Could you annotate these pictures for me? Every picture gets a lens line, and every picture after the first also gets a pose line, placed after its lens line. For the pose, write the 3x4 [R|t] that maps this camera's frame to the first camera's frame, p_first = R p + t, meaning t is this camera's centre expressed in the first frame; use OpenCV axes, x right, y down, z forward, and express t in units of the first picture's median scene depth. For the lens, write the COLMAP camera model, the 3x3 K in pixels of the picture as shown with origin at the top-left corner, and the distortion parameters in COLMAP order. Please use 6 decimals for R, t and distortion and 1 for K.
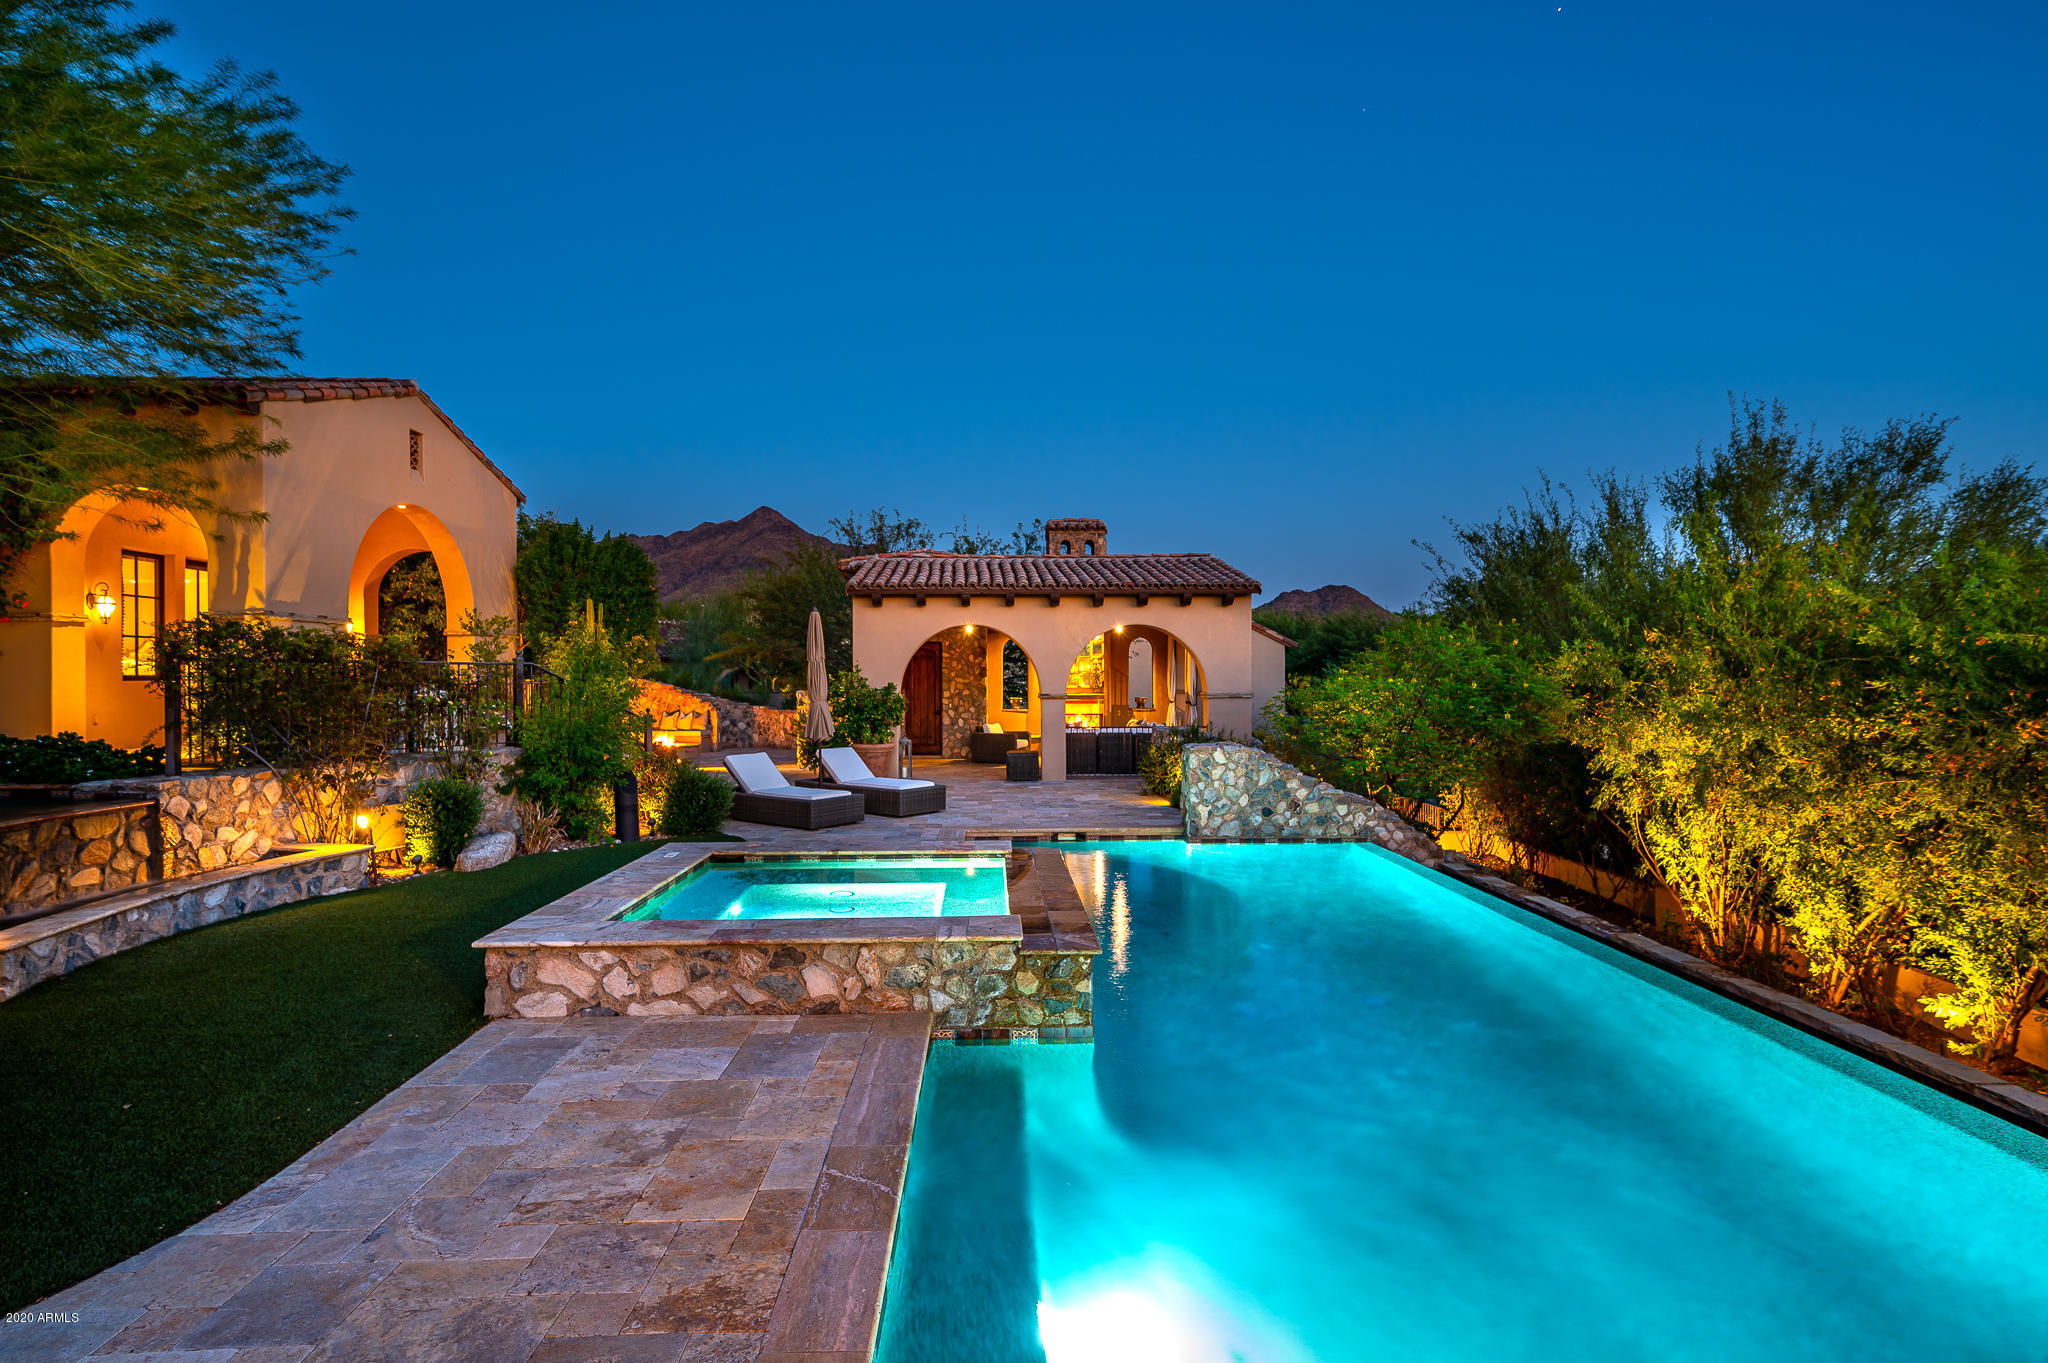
lens RADIAL K [[1039.0, 0, 1025.1], [0, 1039.0, 678.8], [0, 0, 1]] dist [0.000967, -0.000817]
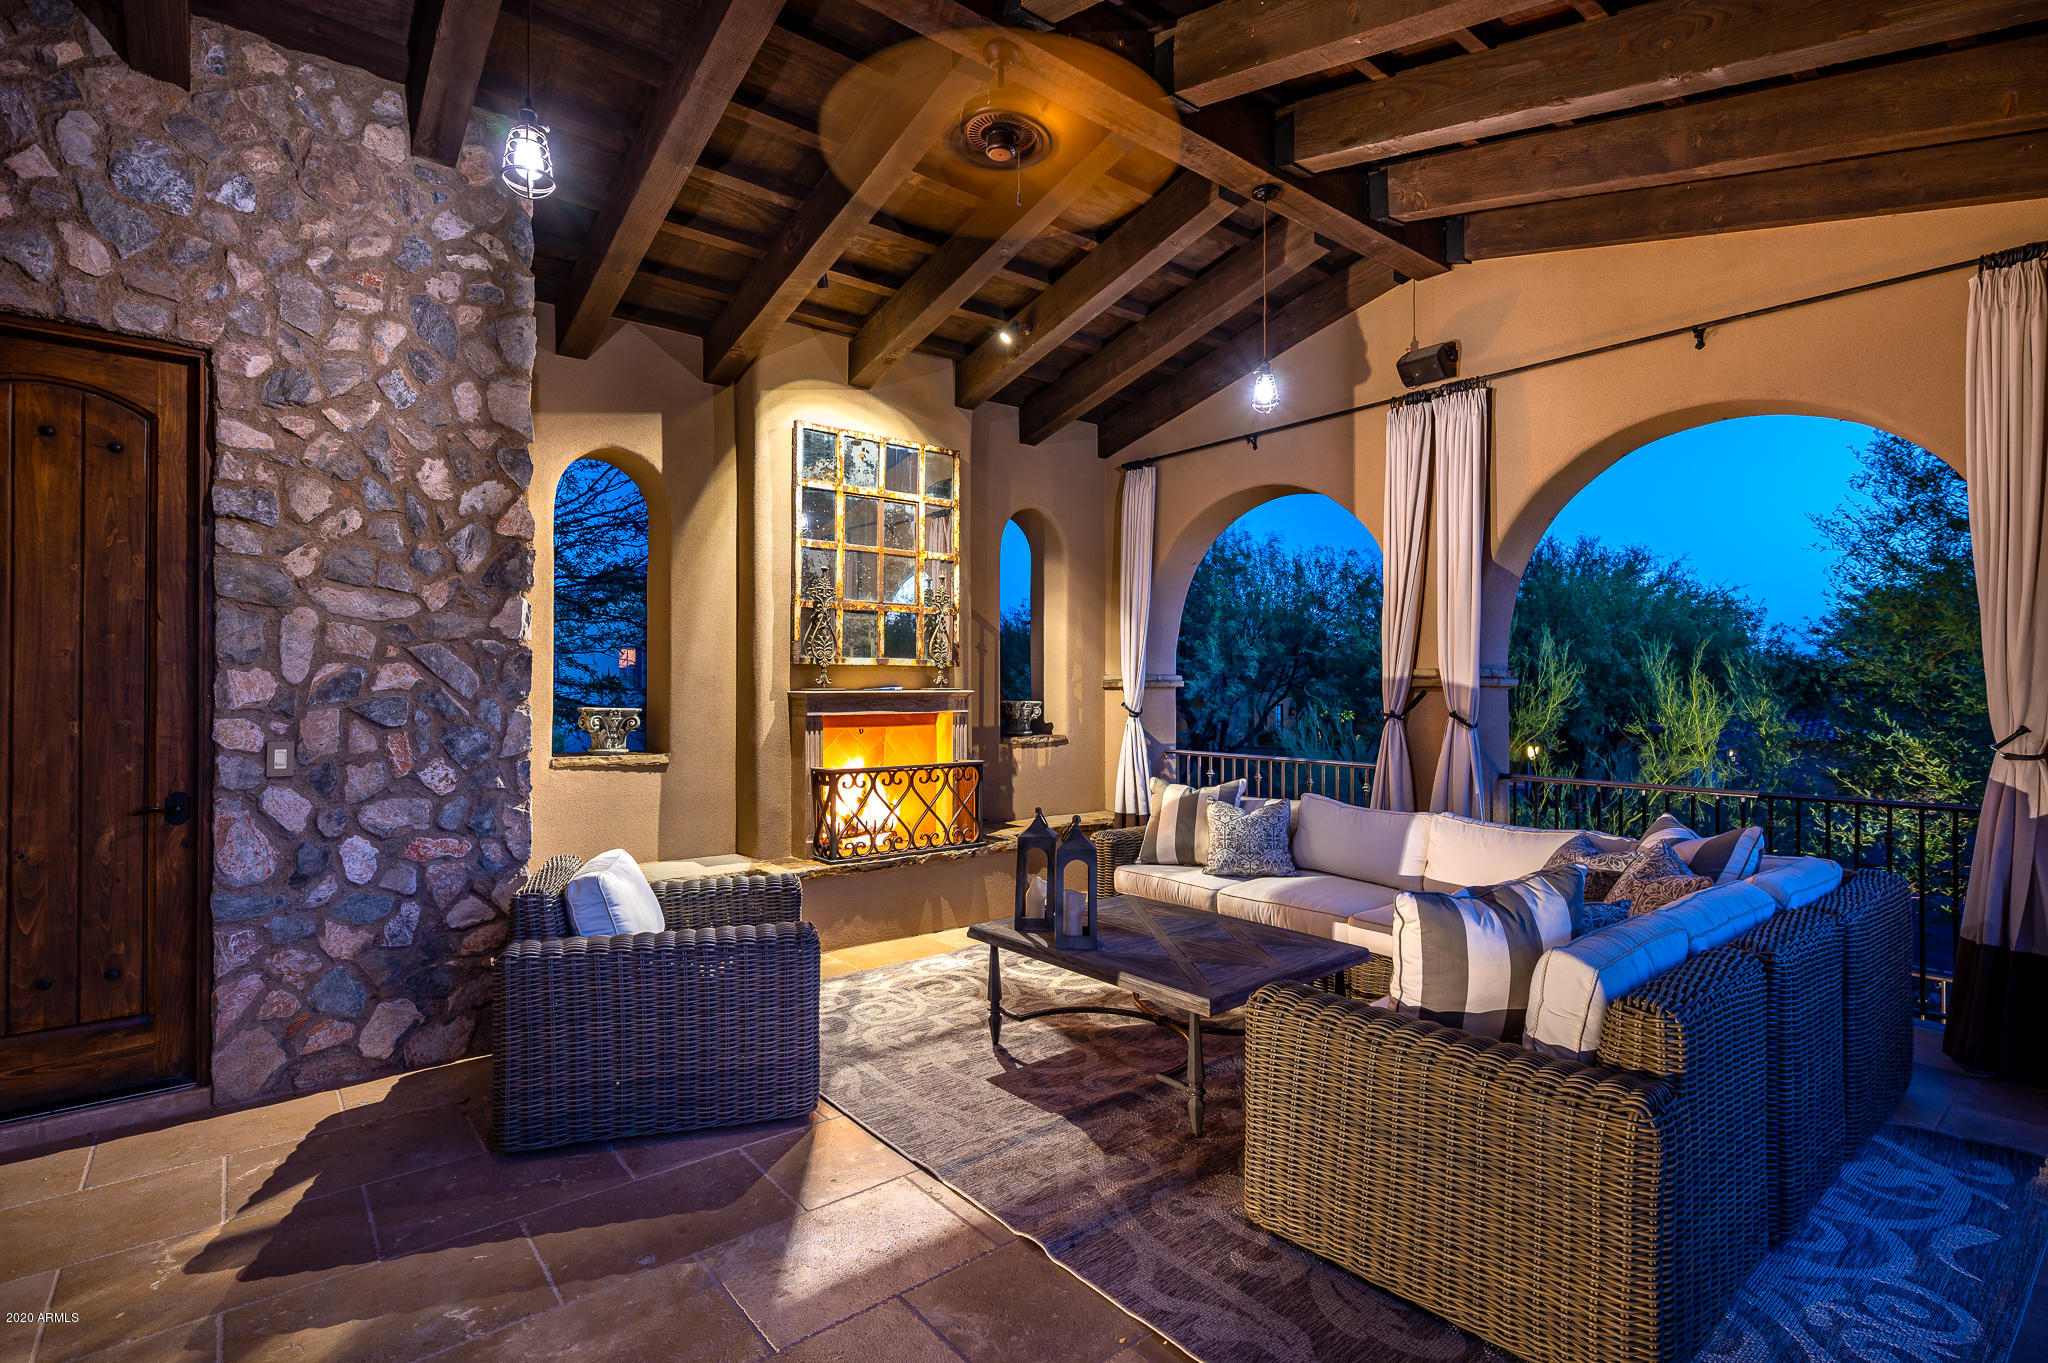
lens RADIAL K [[976.2, 0, 1023.8], [0, 976.2, 681.2], [0, 0, 1]] dist [-0.003063, 0.001260]
pose [[0.799989, 0.002736, 0.600008, -0.131483], [-0.001166, 0.999995, -0.003004, 0.026220], [-0.600013, 0.001704, 0.799988, 1.517389]]
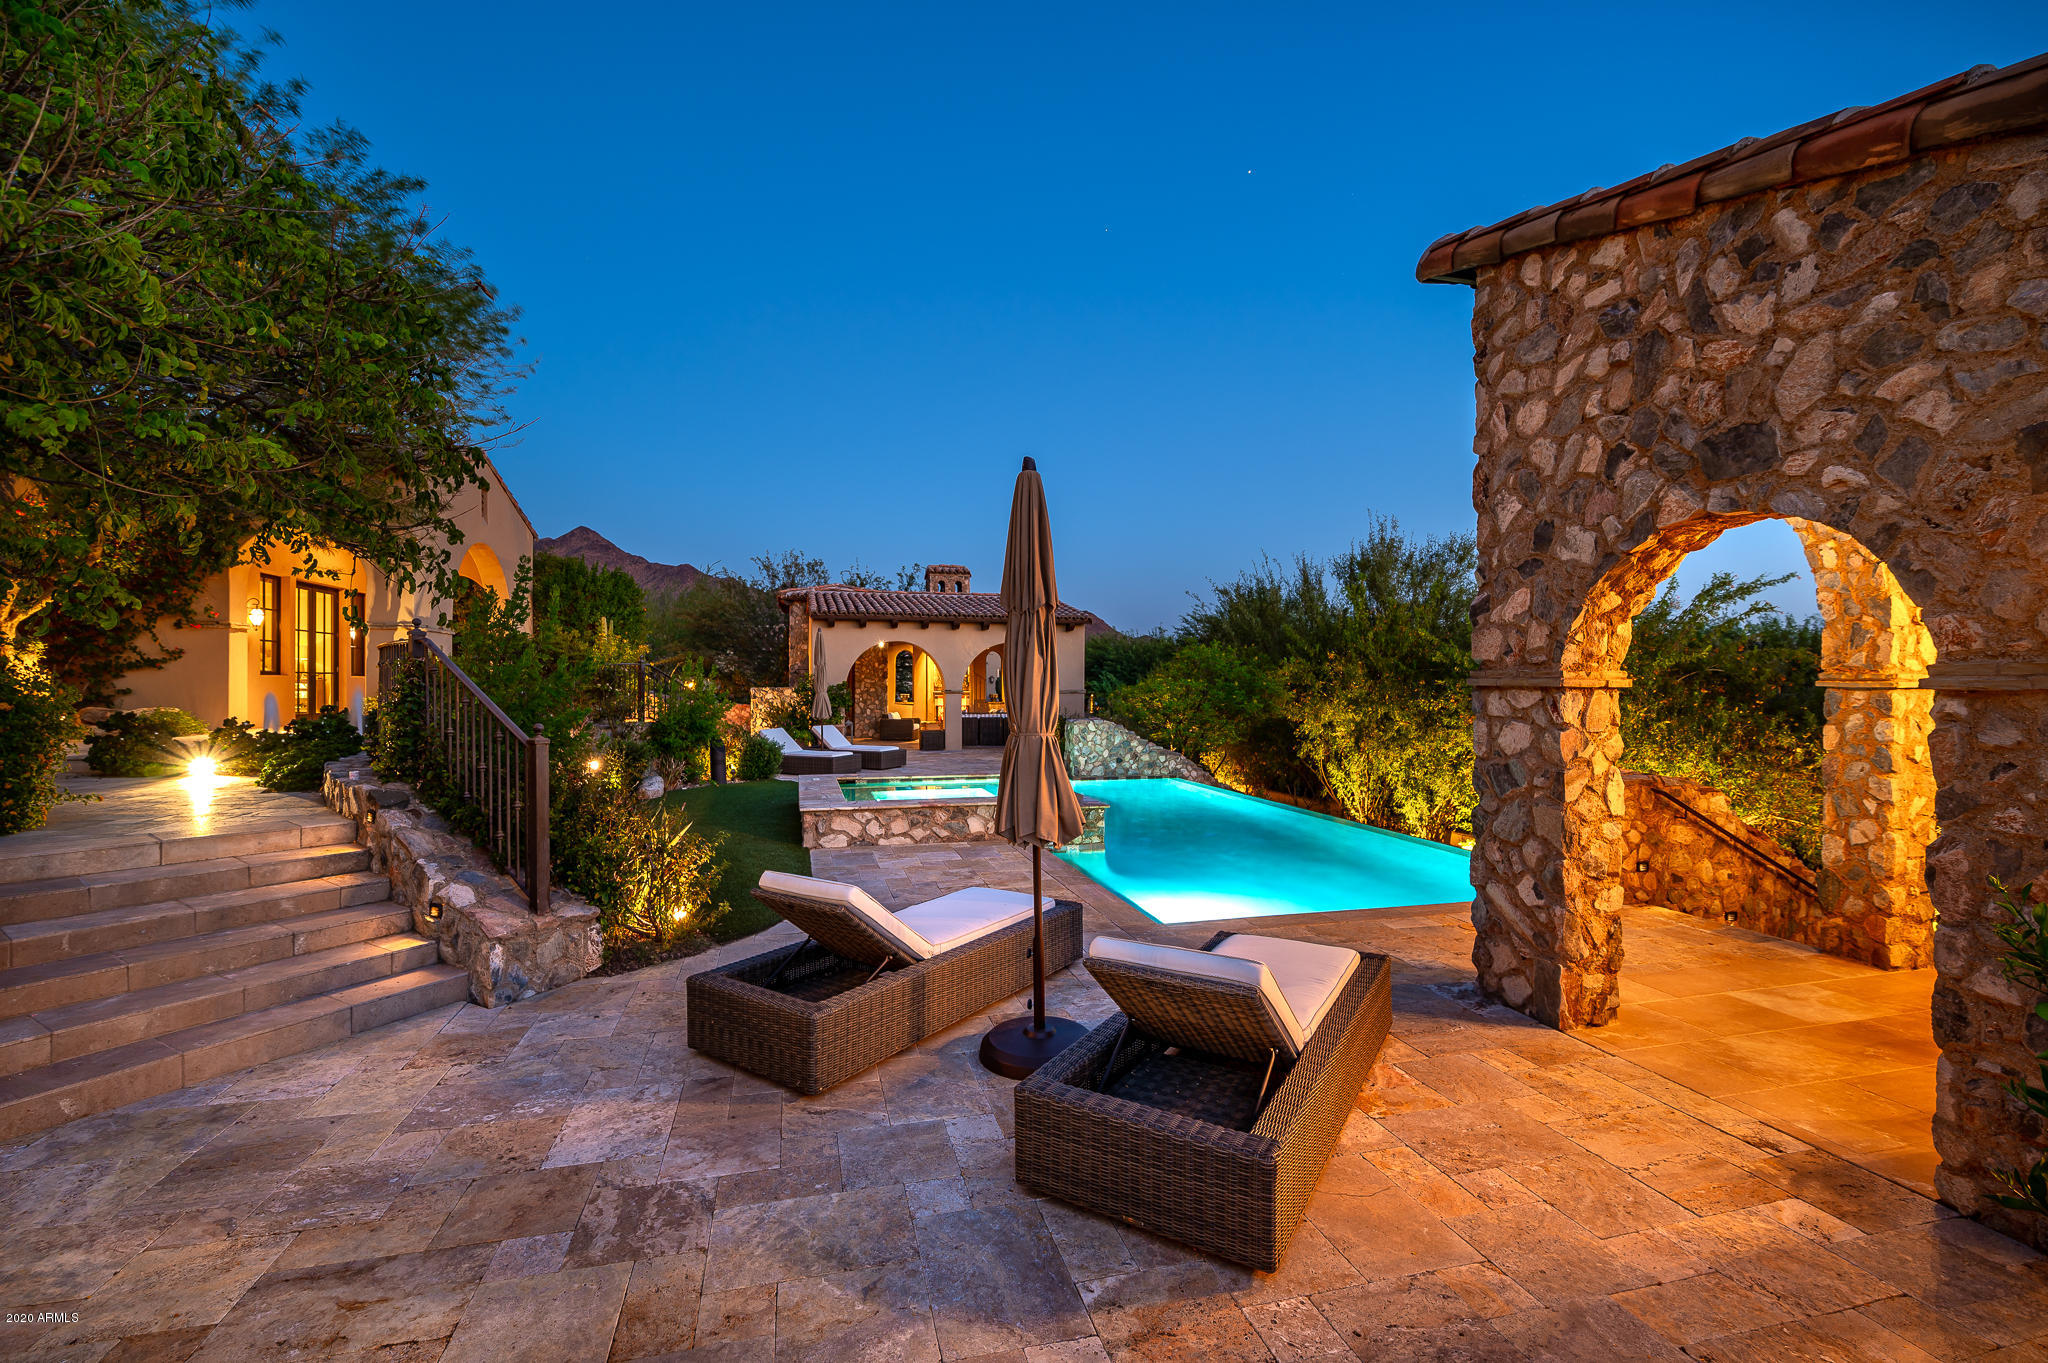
lens RADIAL K [[859.7, 0, 1025.4], [0, 859.7, 681.1], [0, 0, 1]] dist [0.002298, 0.000030]
pose [[0.974496, 0.005881, 0.224328, -0.214694], [-0.005033, 0.999978, -0.004353, 0.010243], [-0.224349, 0.003113, 0.974504, -0.283587]]
